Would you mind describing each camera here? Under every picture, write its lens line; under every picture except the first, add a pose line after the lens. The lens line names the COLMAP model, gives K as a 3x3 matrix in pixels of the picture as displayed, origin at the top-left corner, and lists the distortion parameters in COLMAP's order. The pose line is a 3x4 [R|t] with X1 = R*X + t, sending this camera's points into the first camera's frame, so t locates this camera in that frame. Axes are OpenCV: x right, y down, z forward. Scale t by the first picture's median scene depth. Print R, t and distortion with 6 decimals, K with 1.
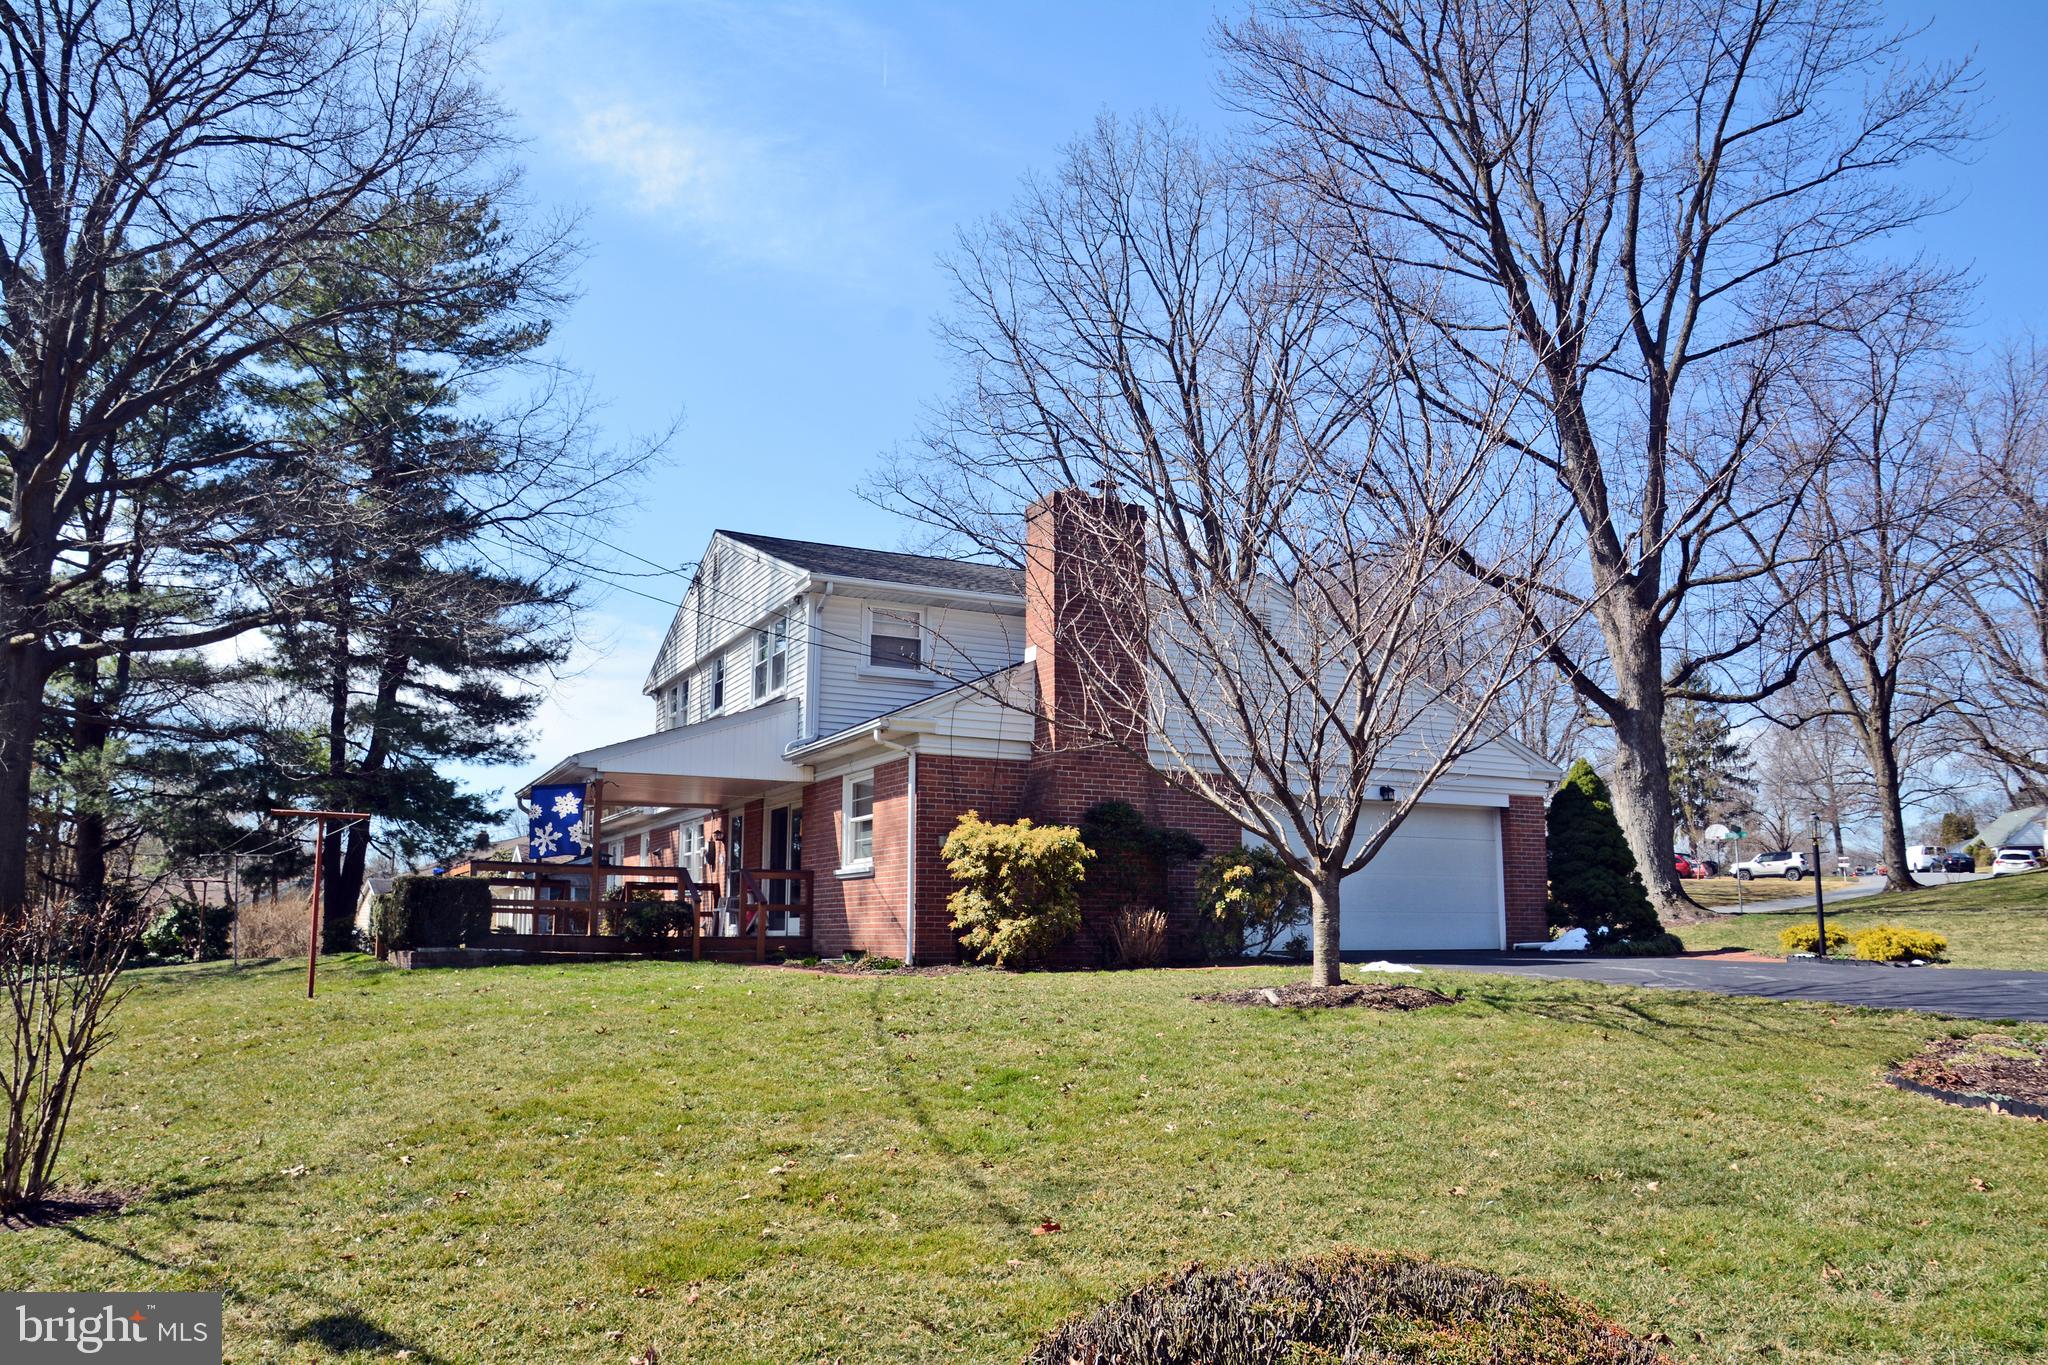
lens RADIAL K [[1437.8, 0, 1021.2], [0, 1437.8, 717.7], [0, 0, 1]] dist [-0.140890, 0.085706]
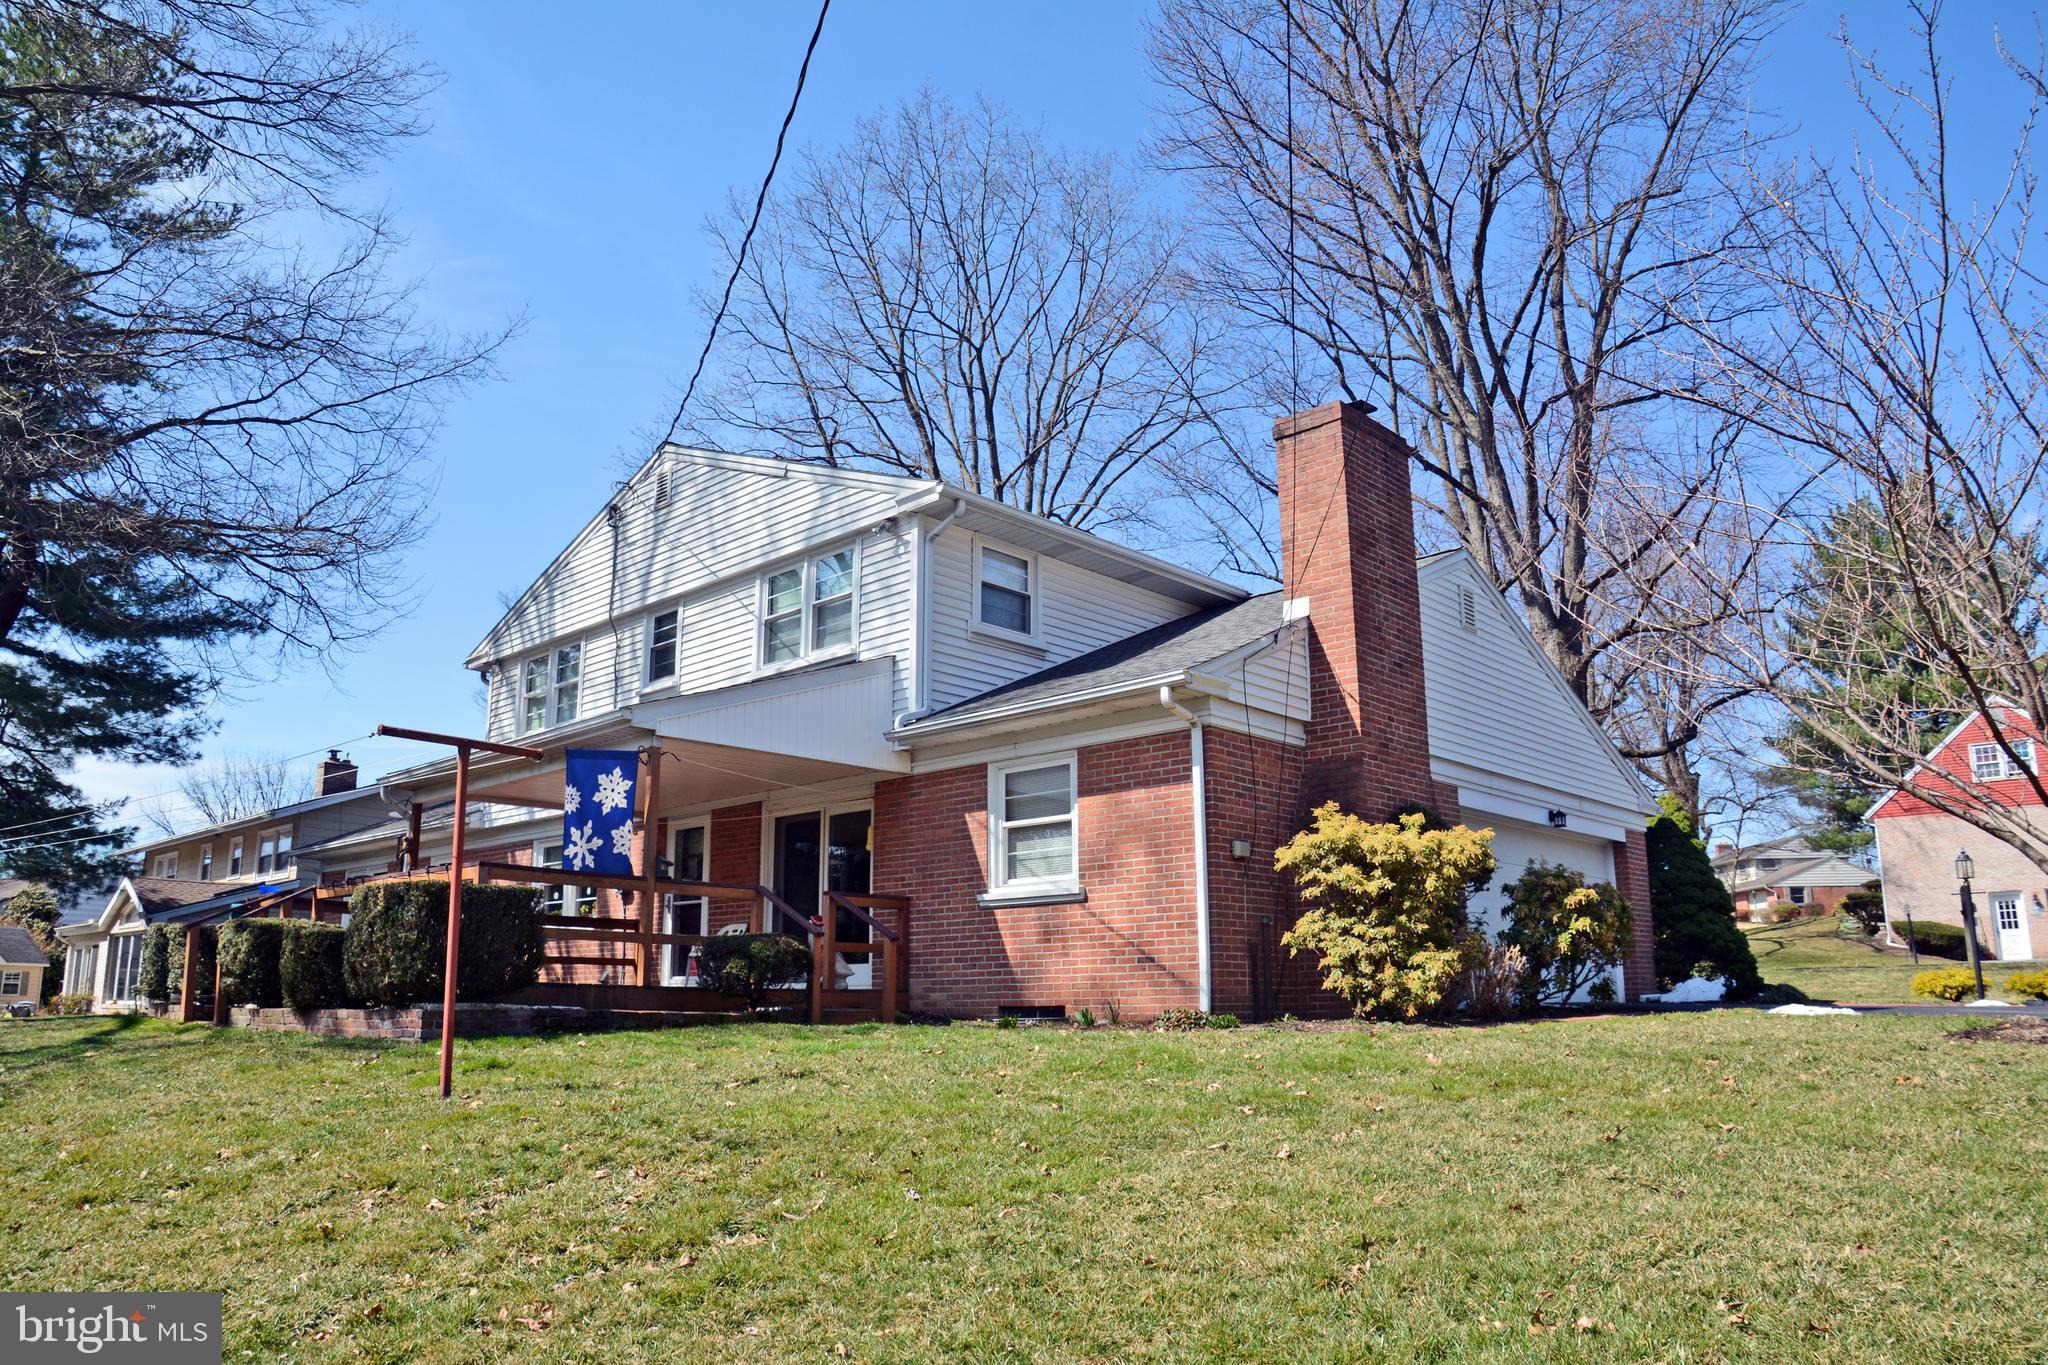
lens RADIAL K [[1437.8, 0, 1021.2], [0, 1437.8, 717.7], [0, 0, 1]] dist [-0.140890, 0.085706]
pose [[0.942293, 0.062558, 0.328891, -0.321039], [-0.046044, 0.997268, -0.057770, 0.054249], [-0.331607, 0.039293, 0.942599, 0.287781]]
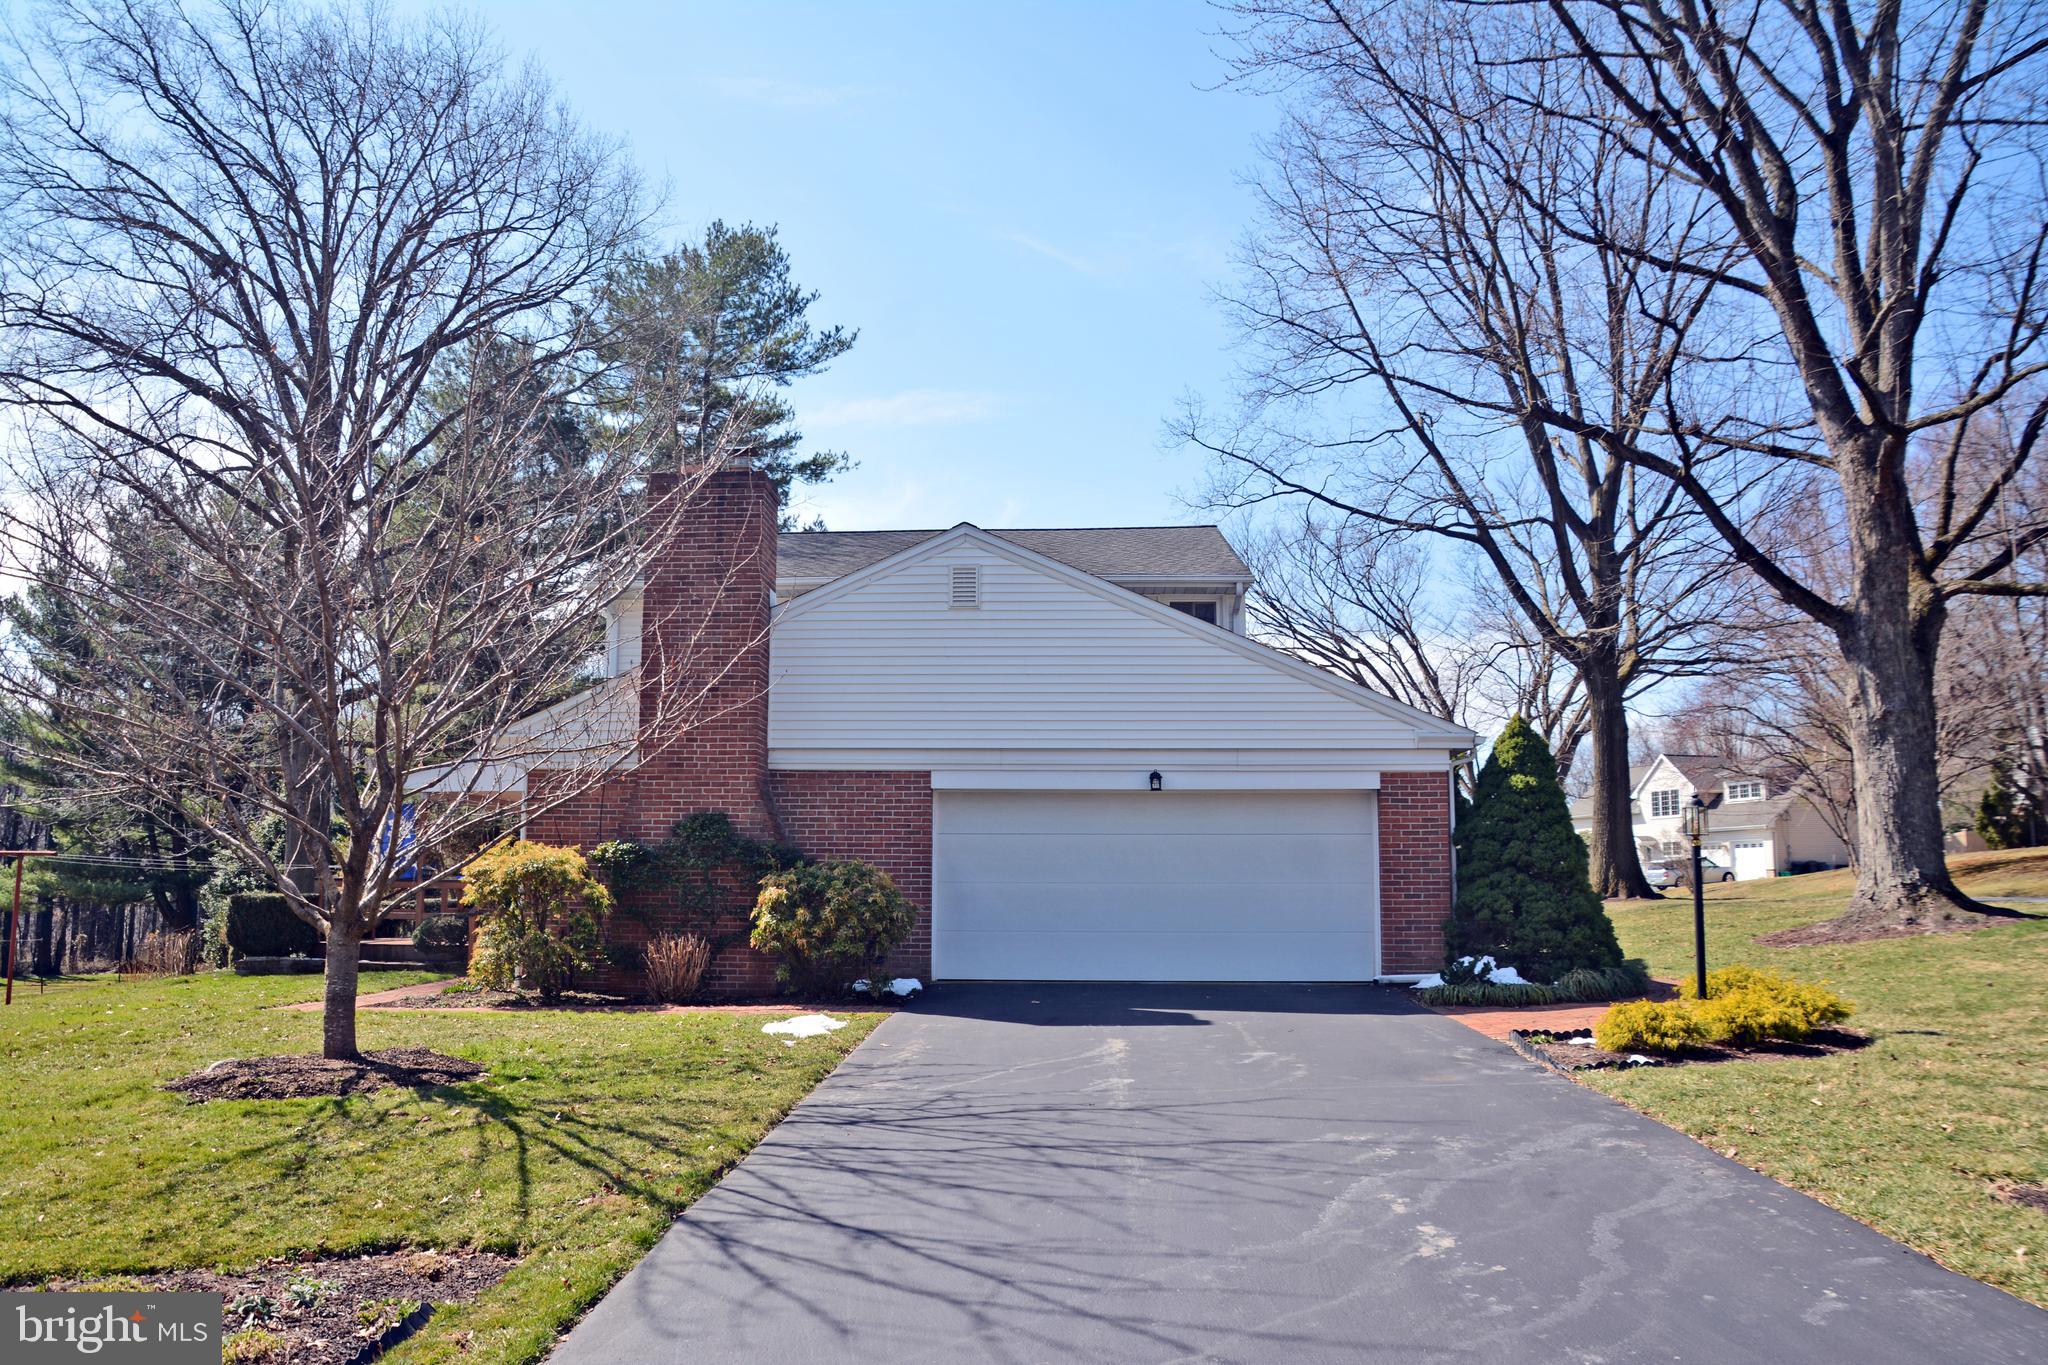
lens RADIAL K [[1453.4, 0, 1009.6], [0, 1453.4, 715.5], [0, 0, 1]] dist [-0.127099, 0.080392]
pose [[0.869203, -0.062484, -0.490492, 0.550927], [0.077180, 0.996969, 0.009767, 0.002734], [0.488395, -0.046346, 0.871391, 0.254061]]
